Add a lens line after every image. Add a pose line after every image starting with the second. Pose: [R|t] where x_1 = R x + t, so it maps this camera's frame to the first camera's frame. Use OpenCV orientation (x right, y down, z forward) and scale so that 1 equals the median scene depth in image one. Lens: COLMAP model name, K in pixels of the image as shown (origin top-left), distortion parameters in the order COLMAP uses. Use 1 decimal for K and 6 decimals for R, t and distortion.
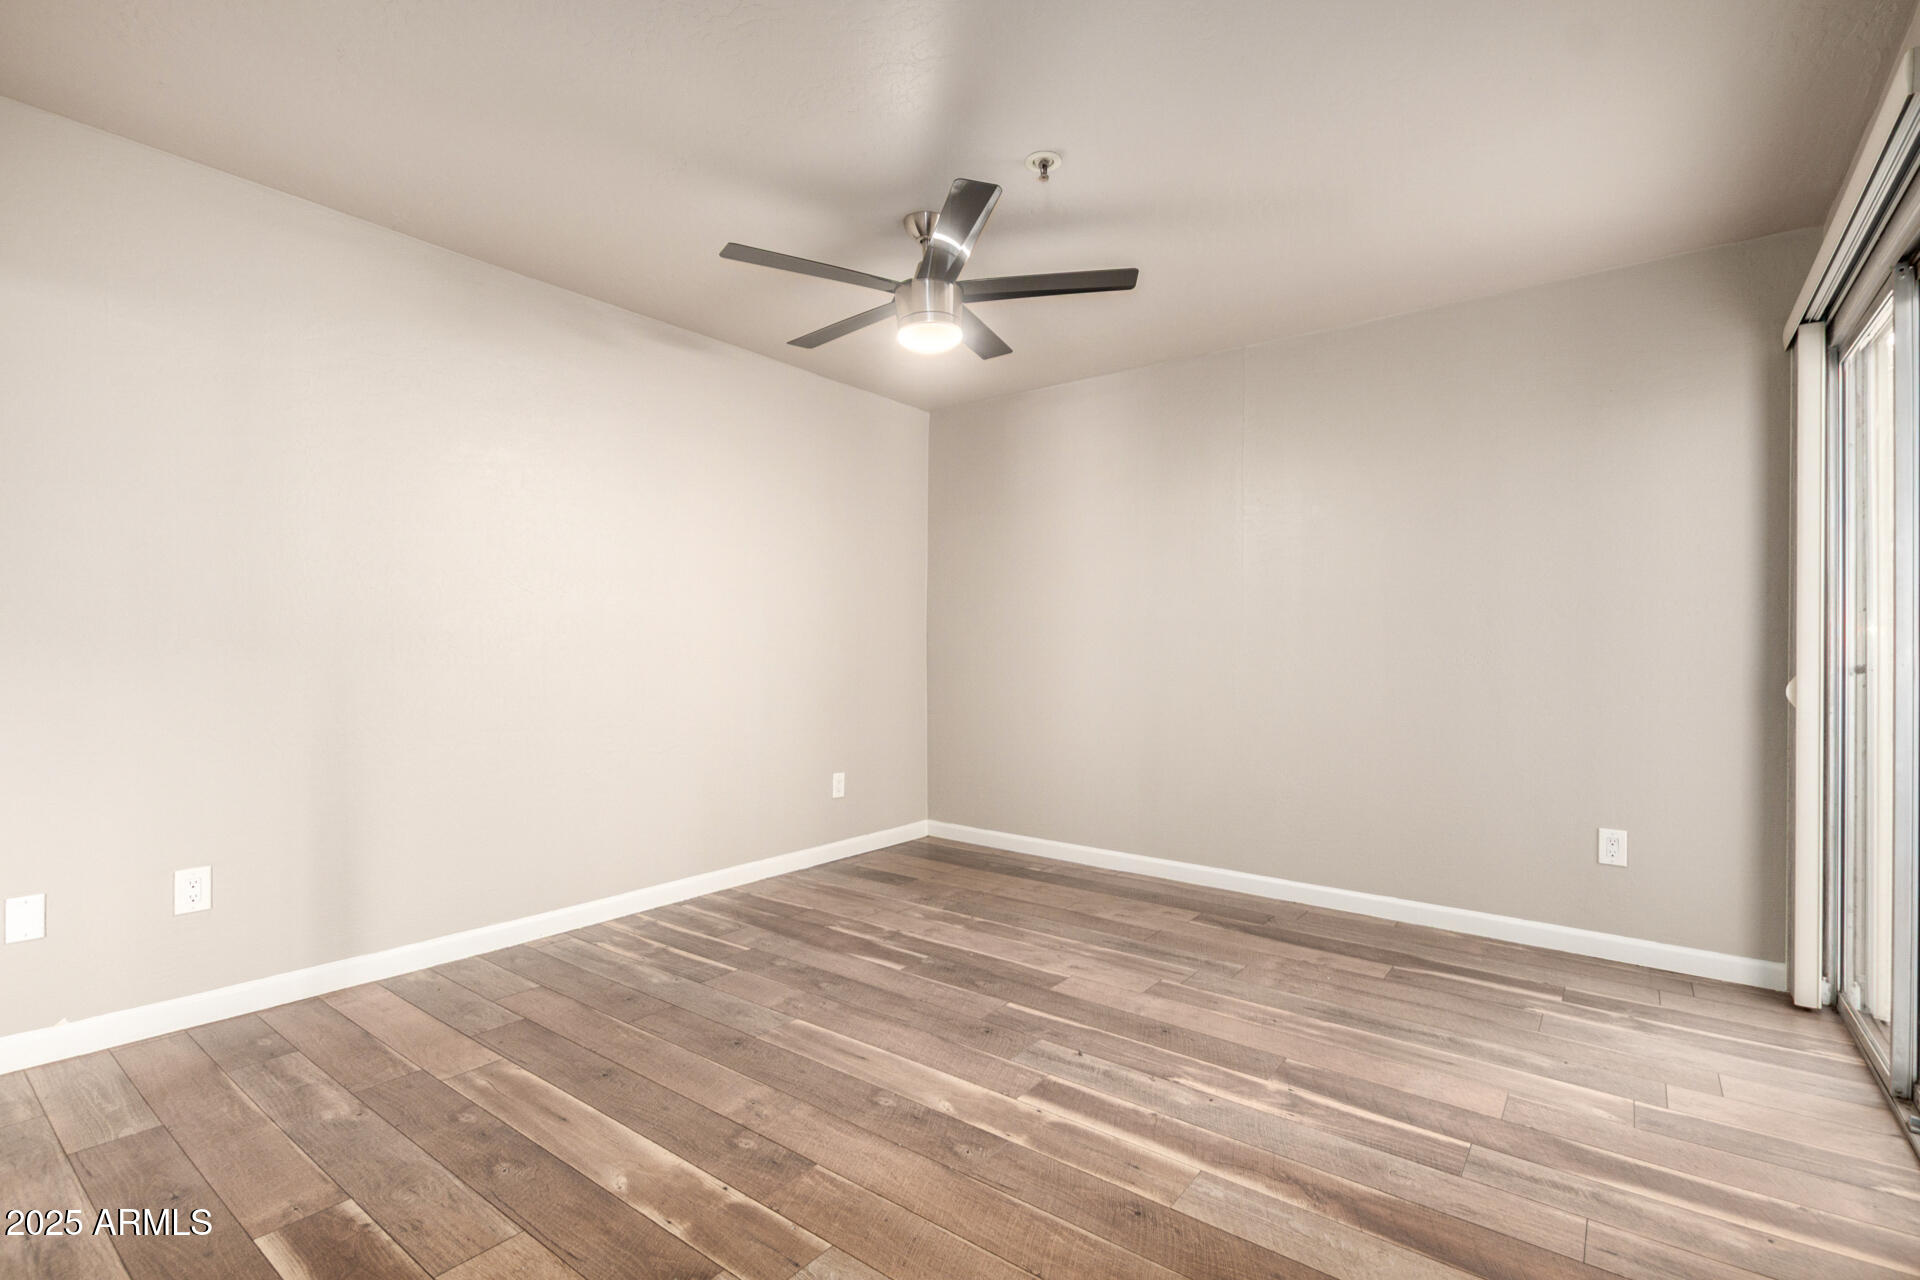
lens RADIAL K [[882.9, 0, 947.3], [0, 882.9, 649.5], [0, 0, 1]] dist [0.007626, -0.002862]
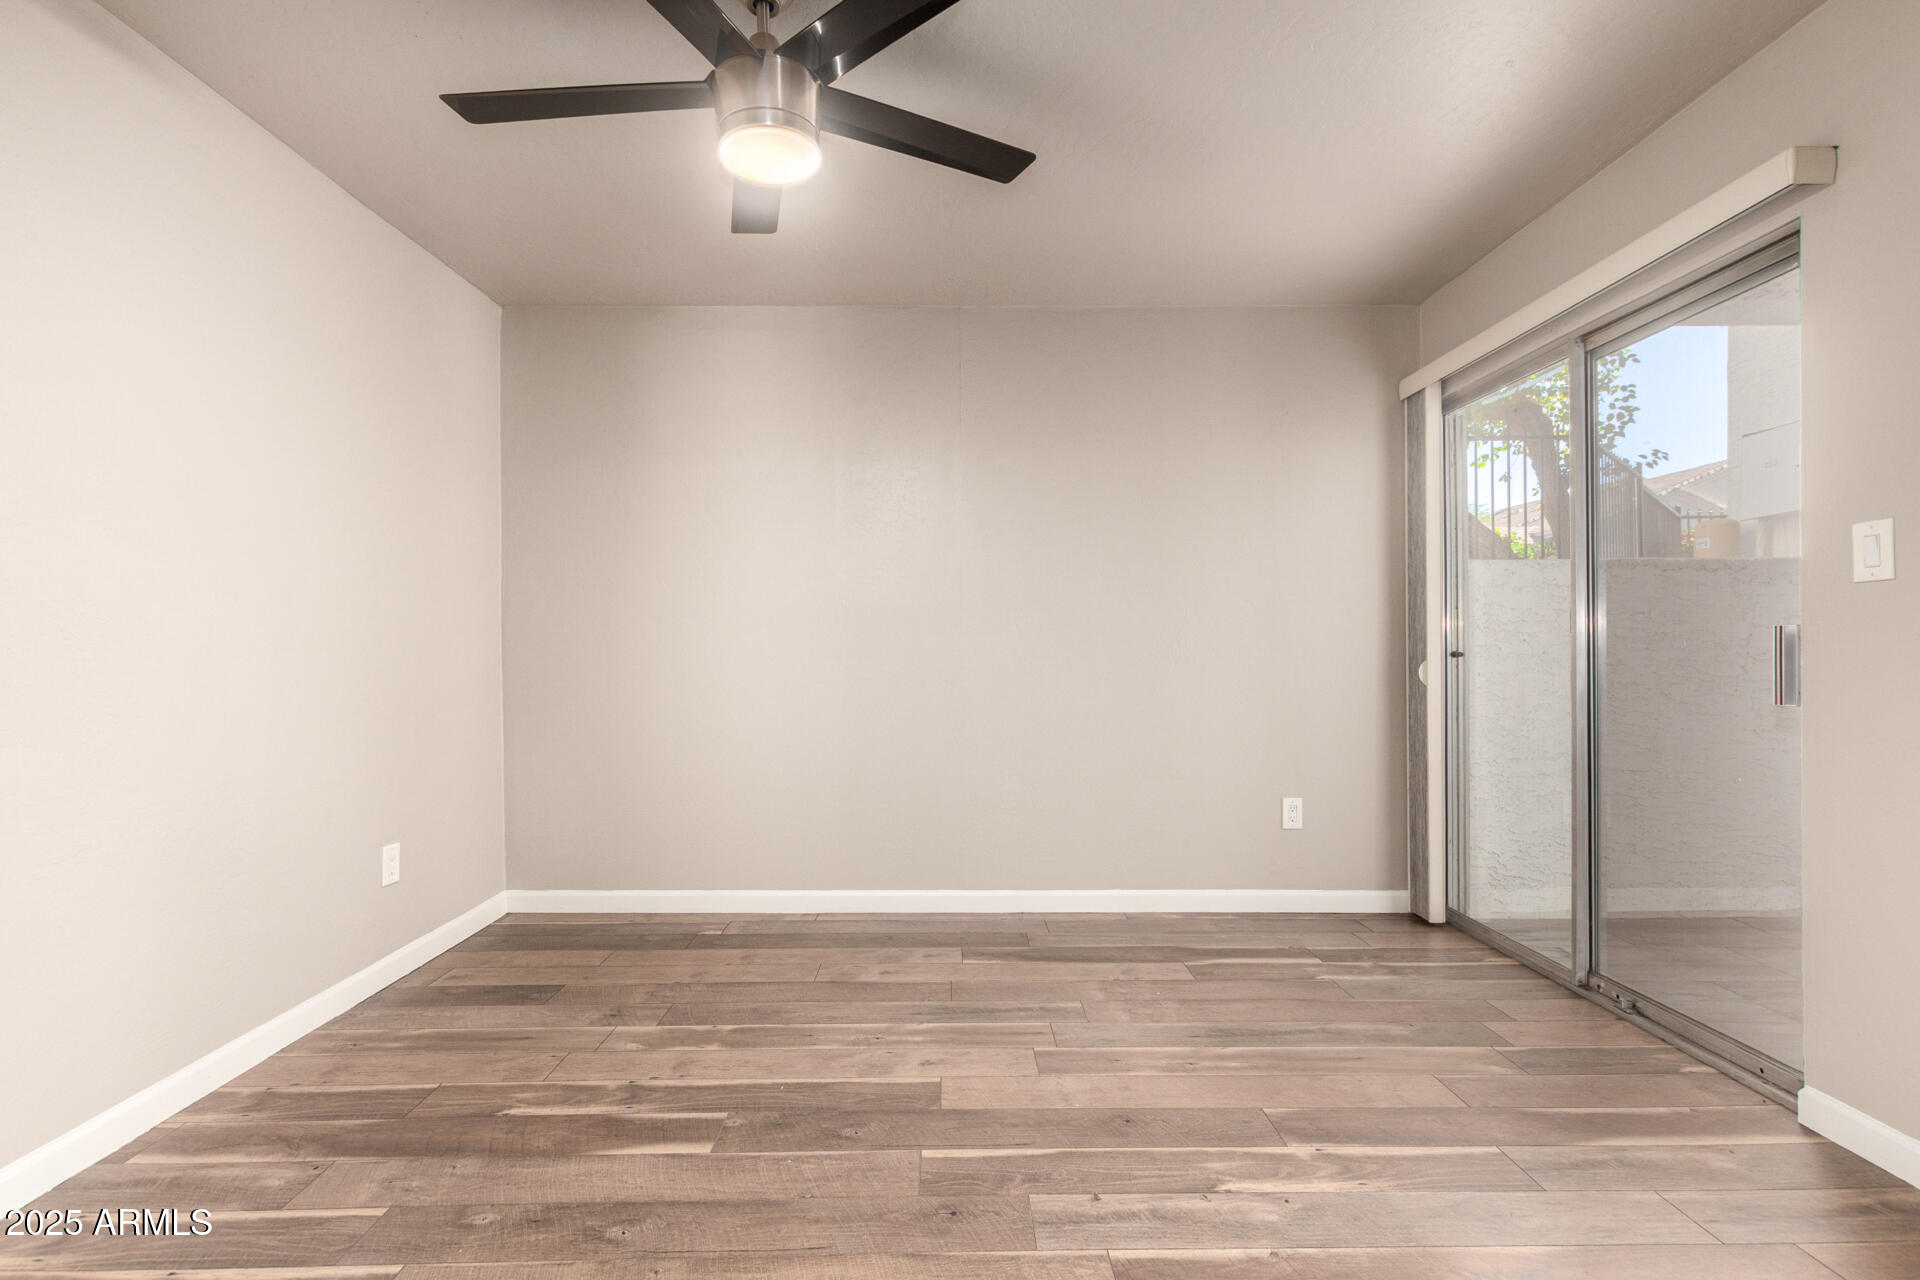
lens RADIAL K [[882.9, 0, 957.8], [0, 882.9, 638.8], [0, 0, 1]] dist [0.007626, -0.002862]
pose [[0.781220, -0.002537, 0.624251, -0.321088], [0.008102, 0.999949, -0.006076, 0.002302], [-0.624203, 0.009804, 0.781201, 0.410816]]
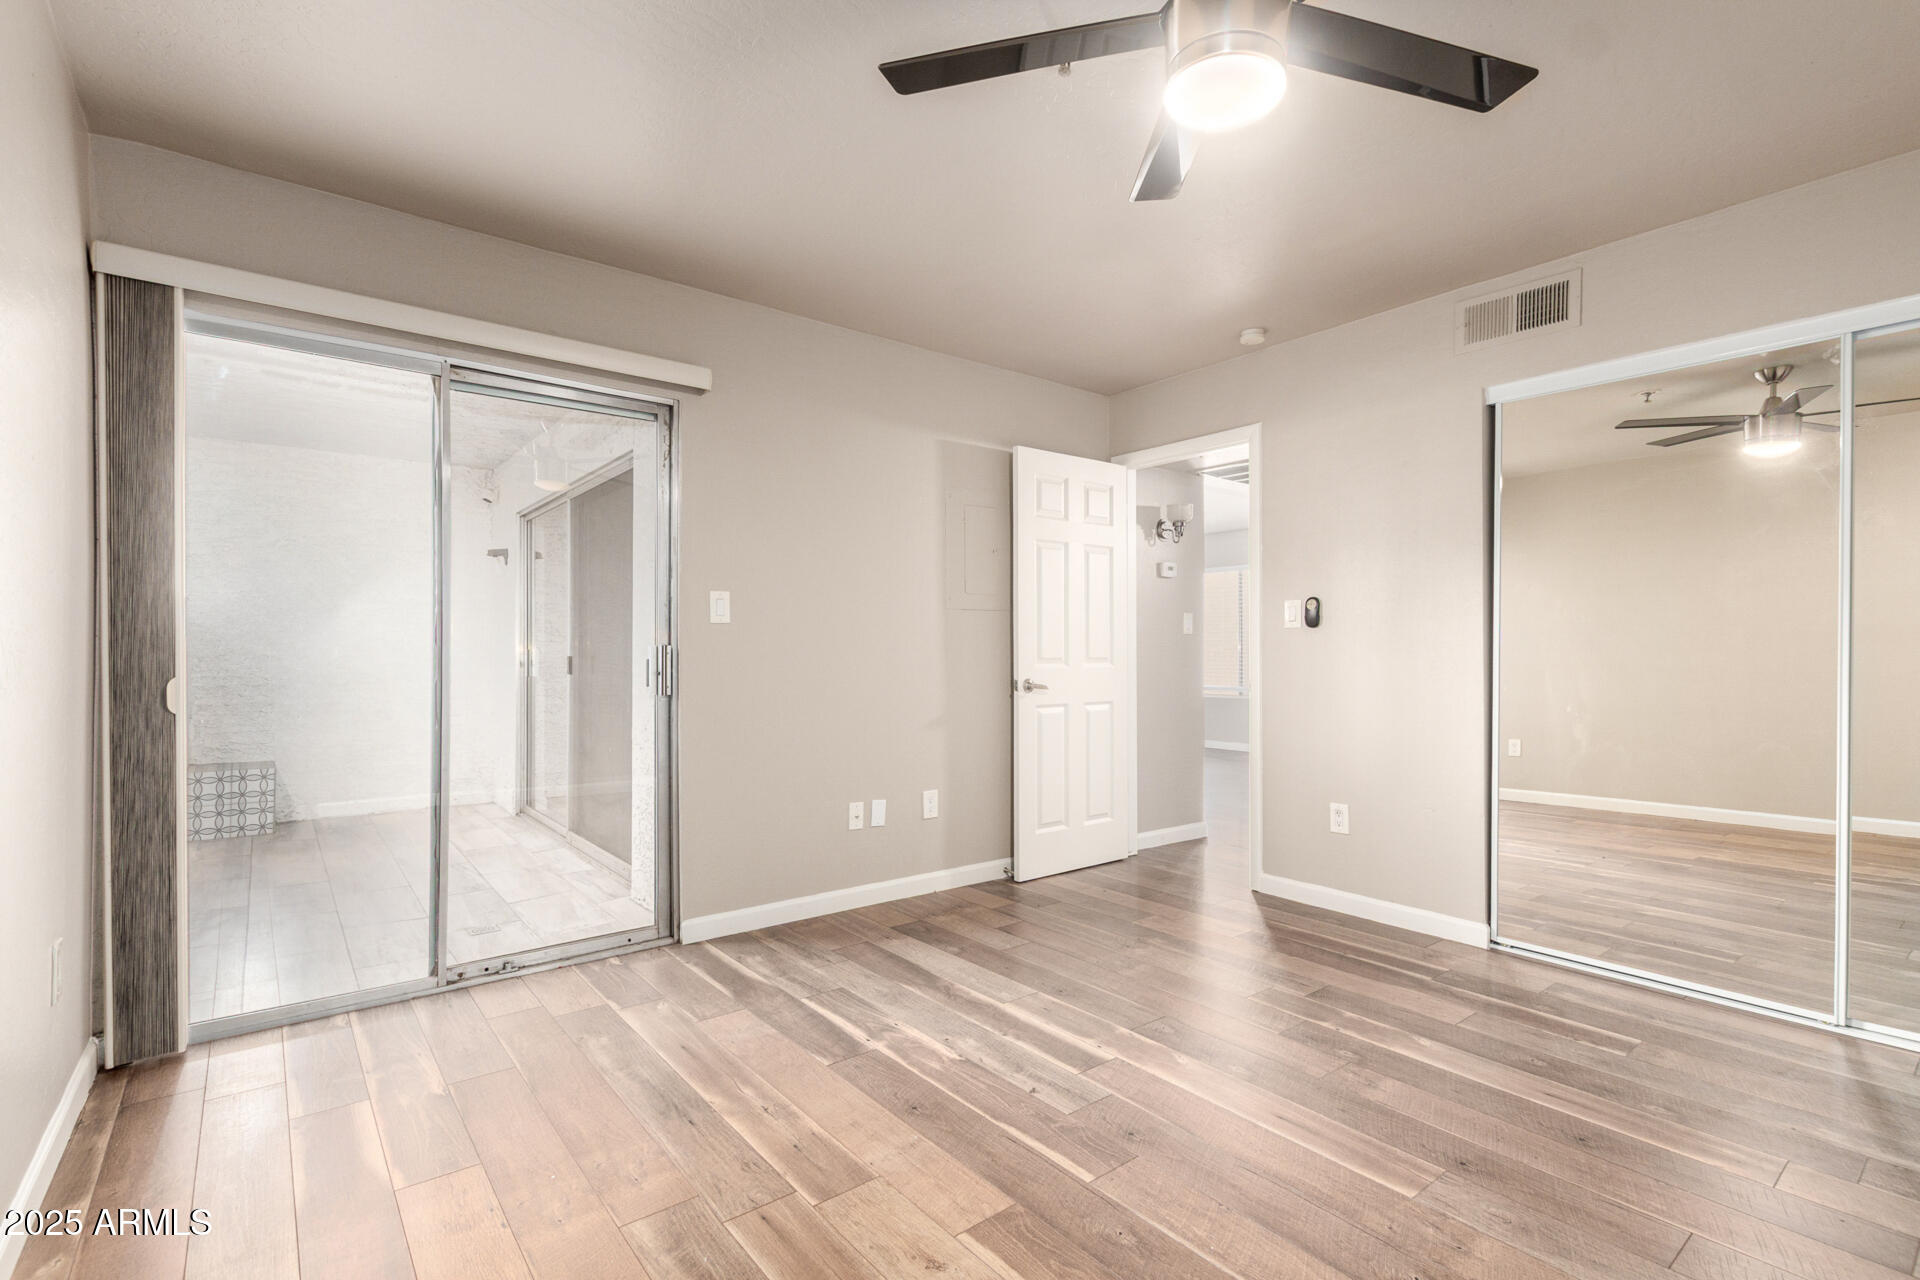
lens RADIAL K [[882.9, 0, 959.1], [0, 882.9, 646.2], [0, 0, 1]] dist [0.007626, -0.002862]
pose [[-0.973371, -0.004216, 0.229196, 0.013207], [-0.007007, 0.999911, -0.011366, 0.003984], [-0.229128, -0.012669, -0.973314, 1.580600]]
